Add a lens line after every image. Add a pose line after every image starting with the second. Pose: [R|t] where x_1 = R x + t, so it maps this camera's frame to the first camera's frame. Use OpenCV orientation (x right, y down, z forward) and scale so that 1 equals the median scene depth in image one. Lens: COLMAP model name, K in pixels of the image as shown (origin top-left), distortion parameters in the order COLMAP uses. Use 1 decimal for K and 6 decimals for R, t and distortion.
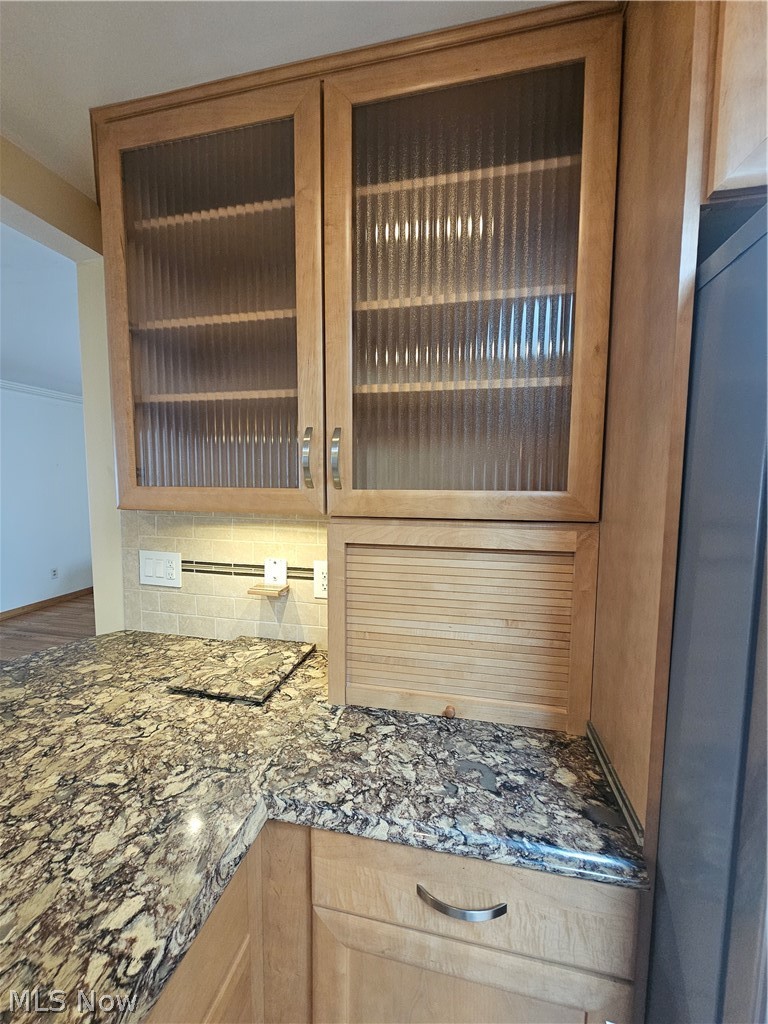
lens RADIAL K [[416.3, 0, 384.0], [0, 416.3, 512.0], [0, 0, 1]] dist [0.000918, -0.000563]
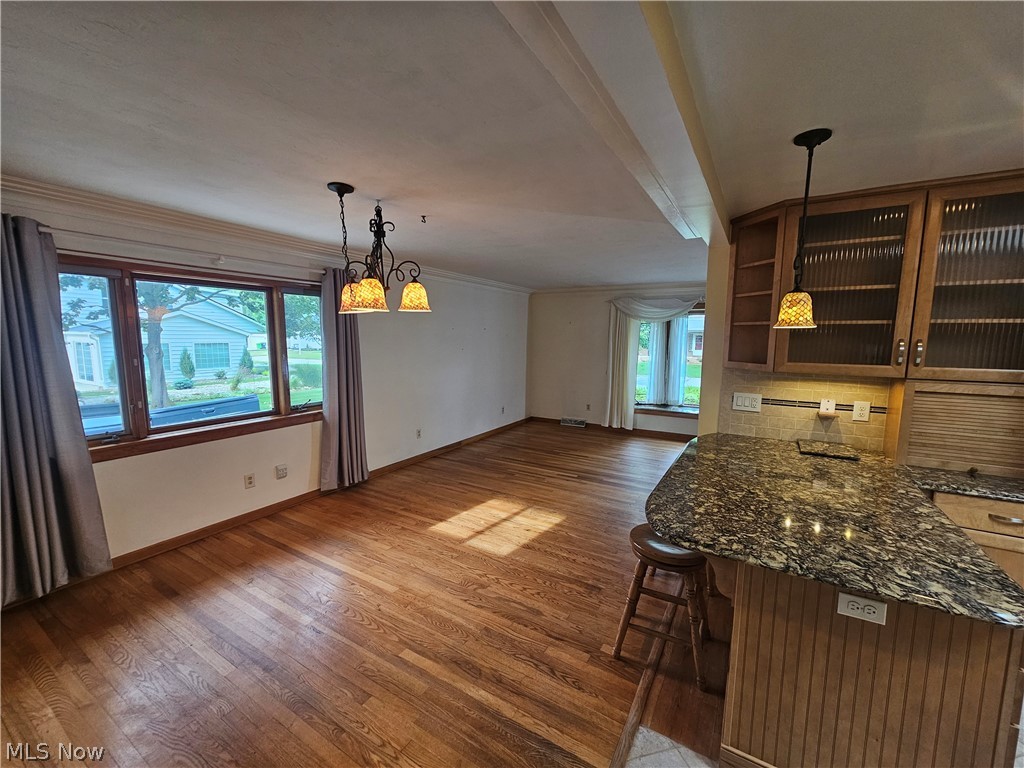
lens RADIAL K [[416.3, 0, 514.1], [0, 416.3, 385.0], [0, 0, 1]] dist [0.000918, -0.000563]
pose [[0.948250, 0.039271, -0.315086, -1.441526], [-0.029369, 0.998916, 0.036116, 0.026093], [0.316163, -0.024993, 0.948376, -1.803442]]
